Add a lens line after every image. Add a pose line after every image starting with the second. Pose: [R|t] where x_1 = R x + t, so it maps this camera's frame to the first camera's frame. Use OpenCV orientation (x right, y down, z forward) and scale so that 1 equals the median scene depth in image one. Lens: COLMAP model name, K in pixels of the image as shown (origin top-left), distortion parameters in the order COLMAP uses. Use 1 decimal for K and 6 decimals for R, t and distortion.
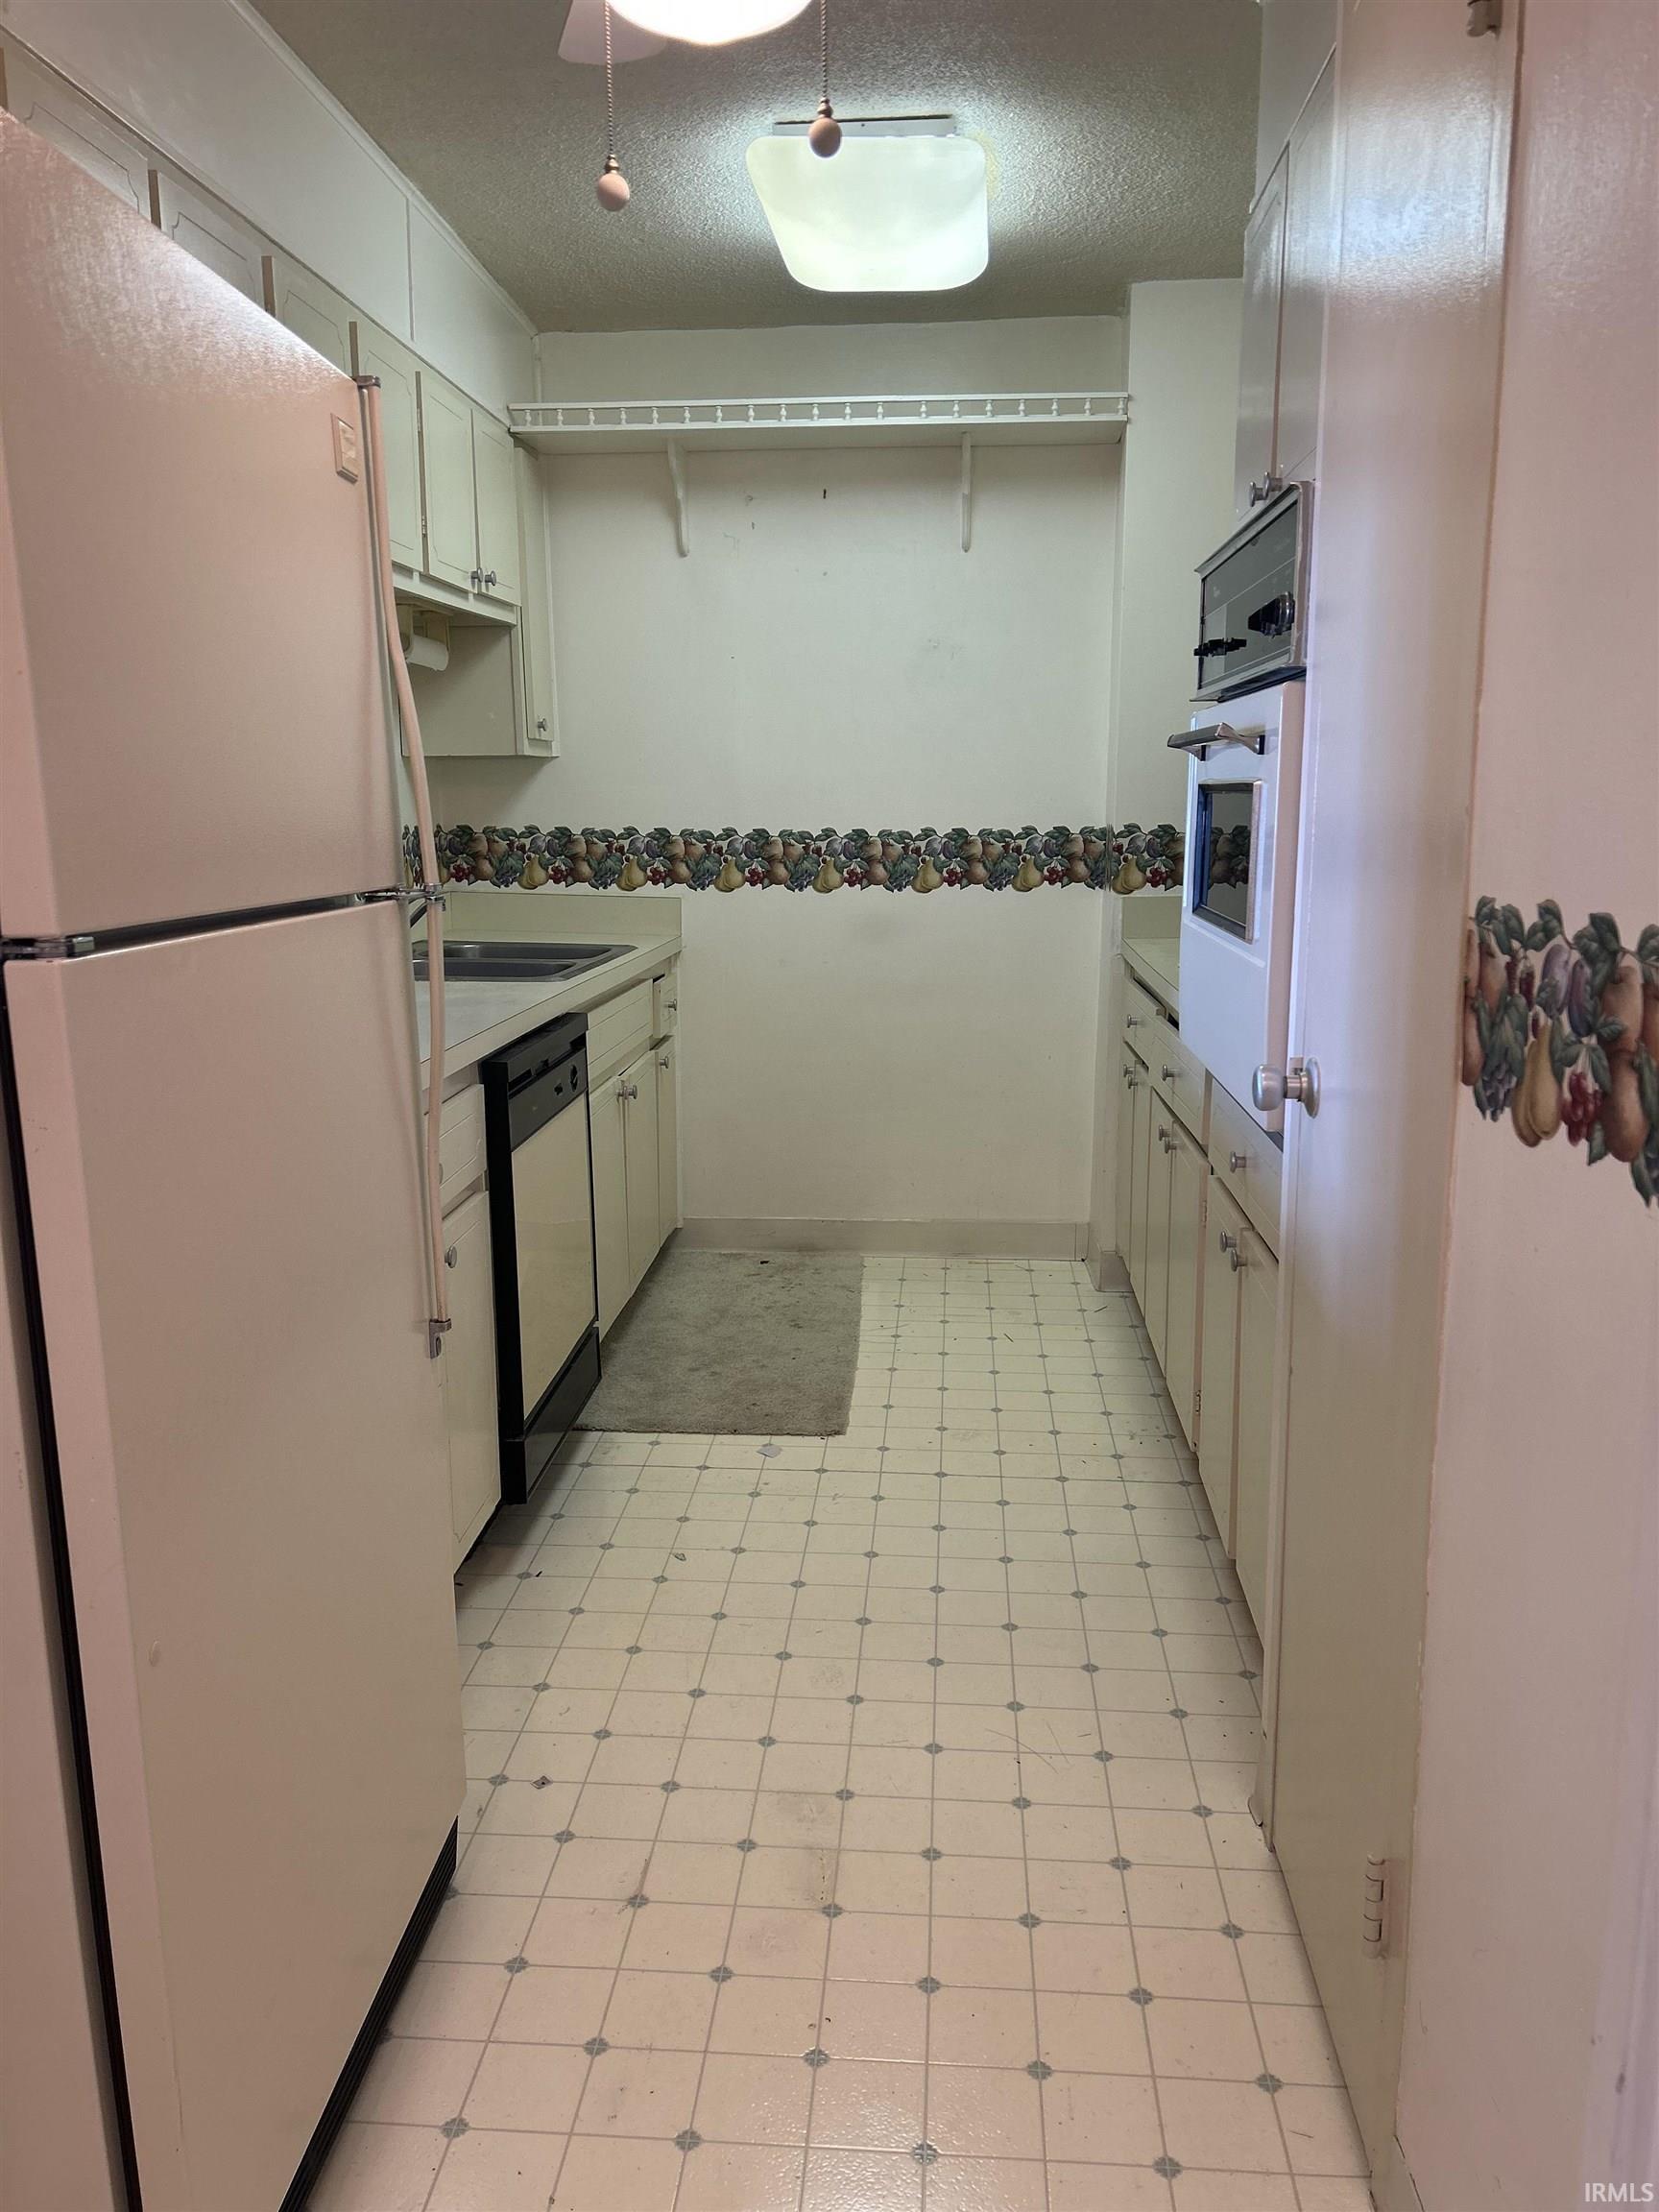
lens RADIAL K [[1634.2, 0, 834.0], [0, 1634.2, 1117.0], [0, 0, 1]] dist [0.072667, -0.134184]
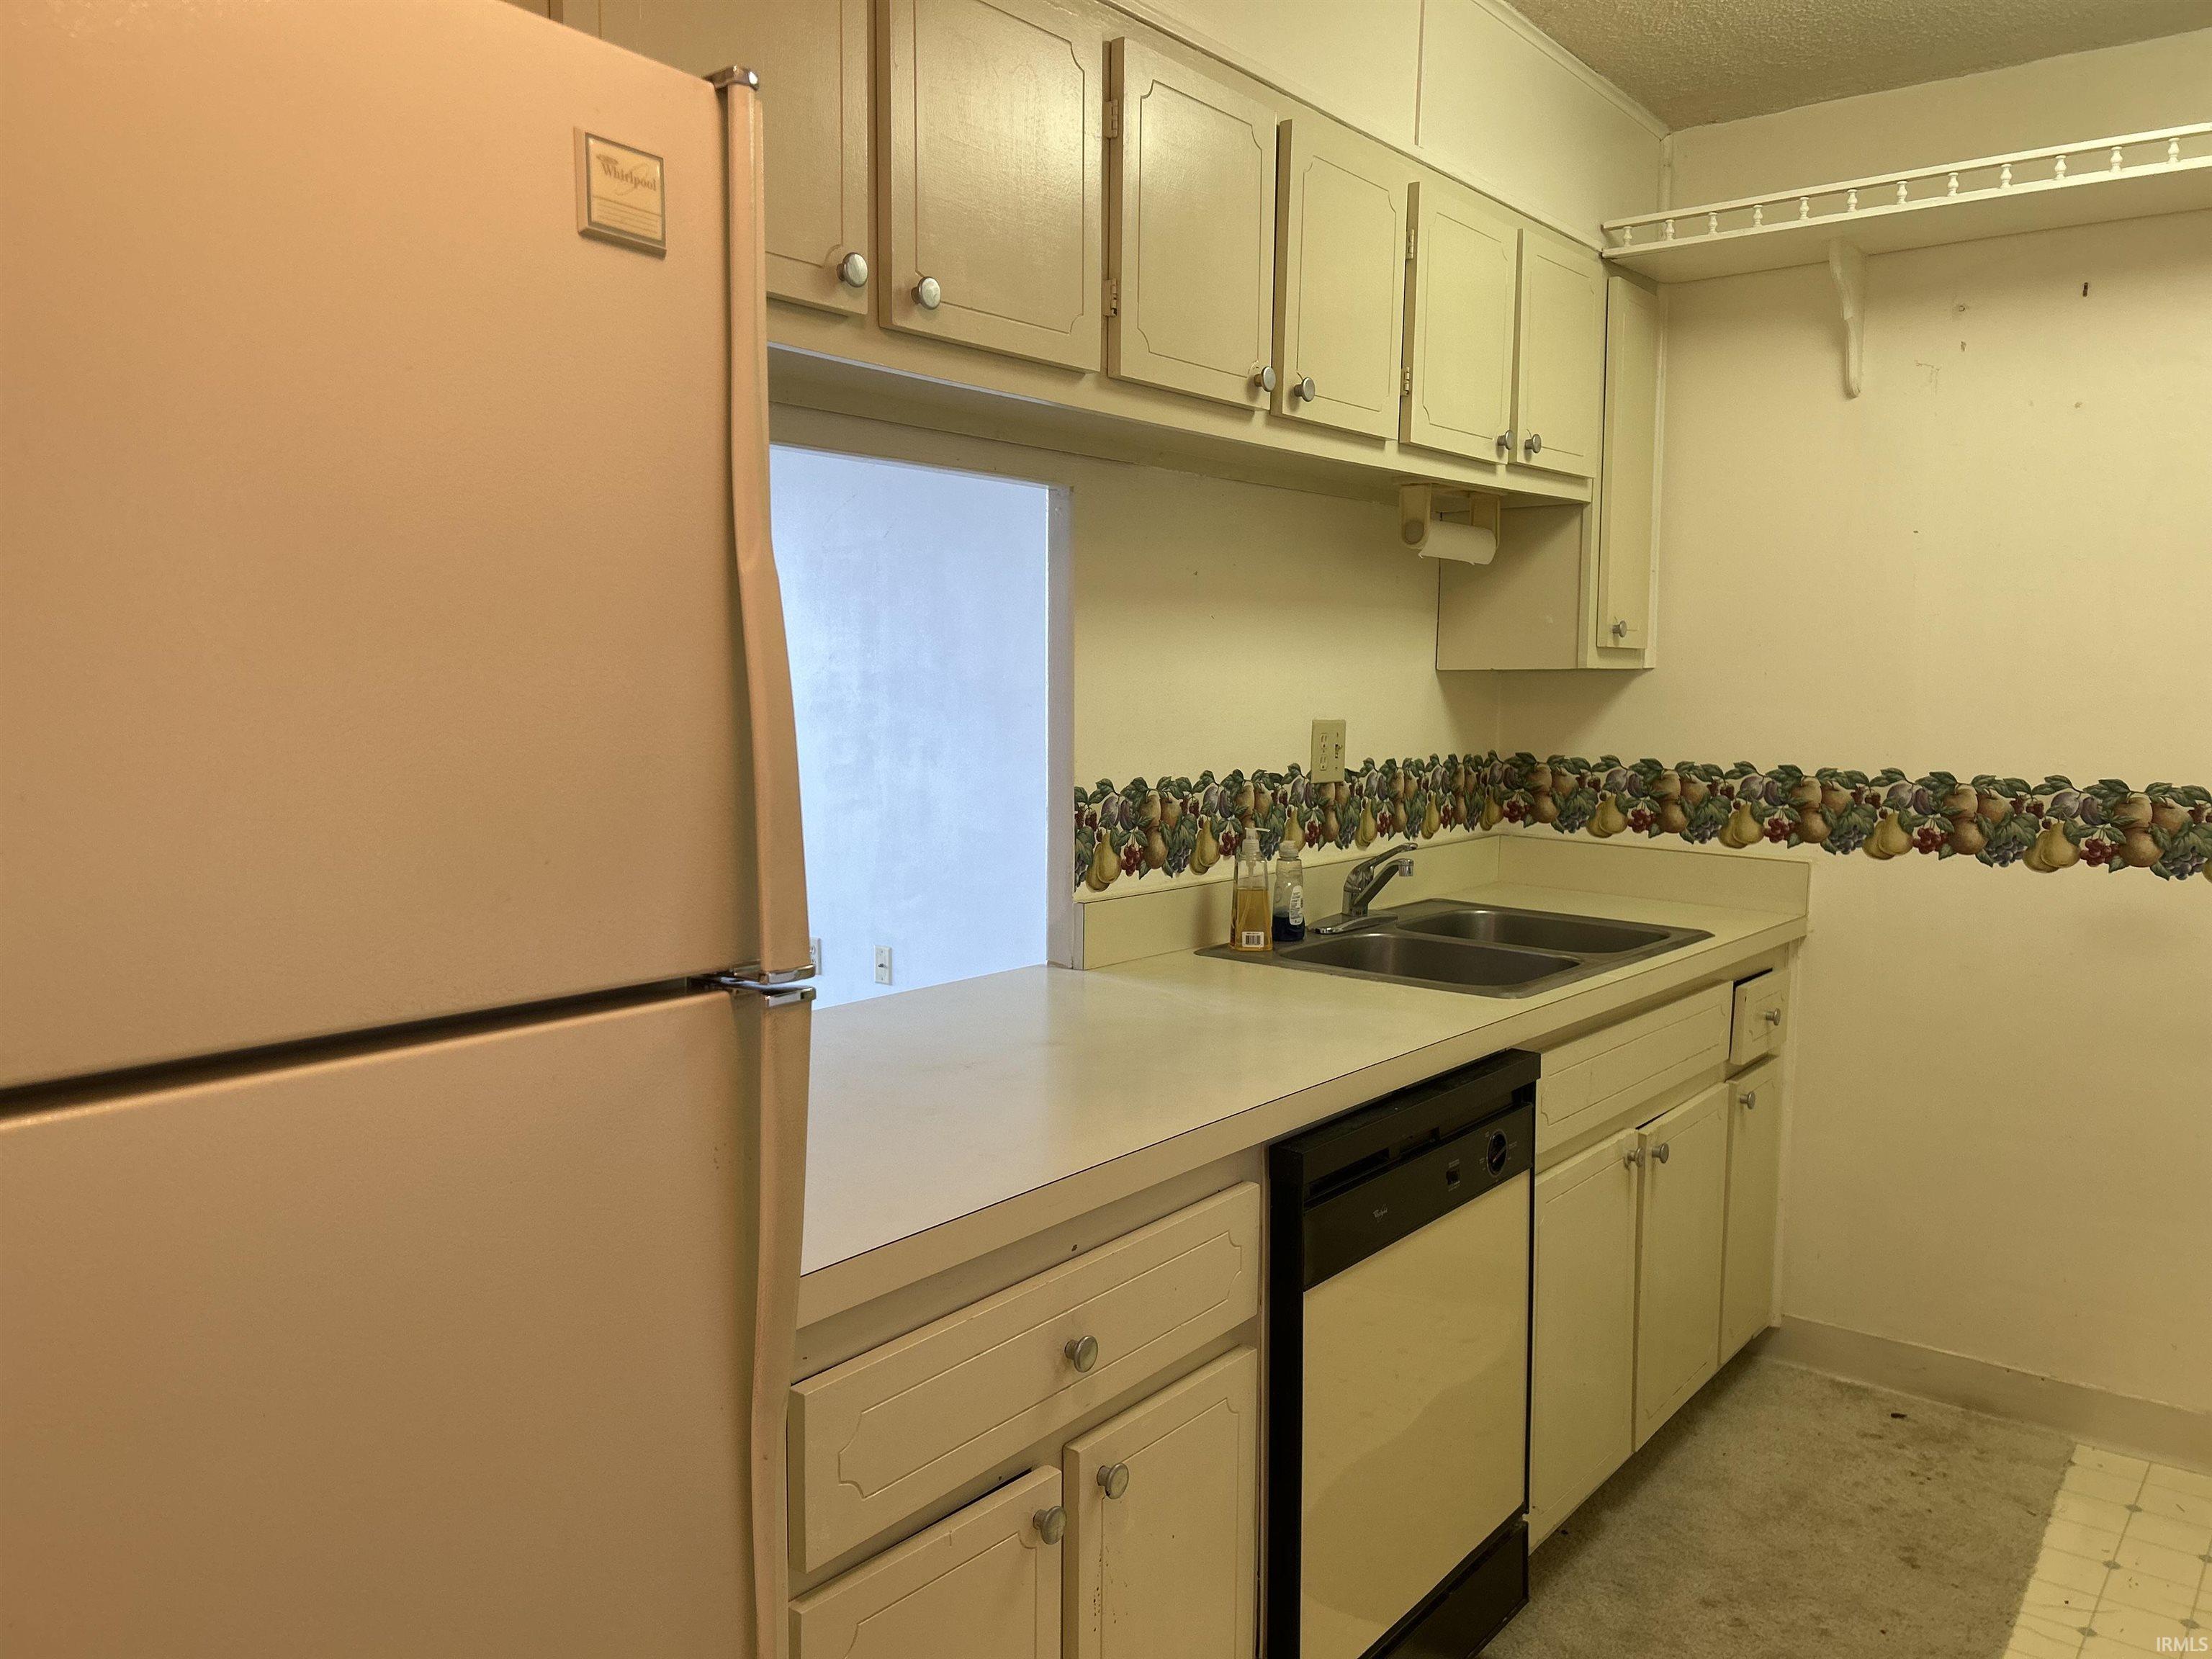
lens RADIAL K [[1661.0, 0, 1106.0], [0, 1661.0, 829.5], [0, 0, 1]] dist [0.071599, -0.075453]
pose [[0.830514, 0.061913, -0.553547, 0.057831], [-0.119669, 0.990429, -0.068768, -0.064777], [0.543991, 0.123355, 0.829974, 0.238998]]
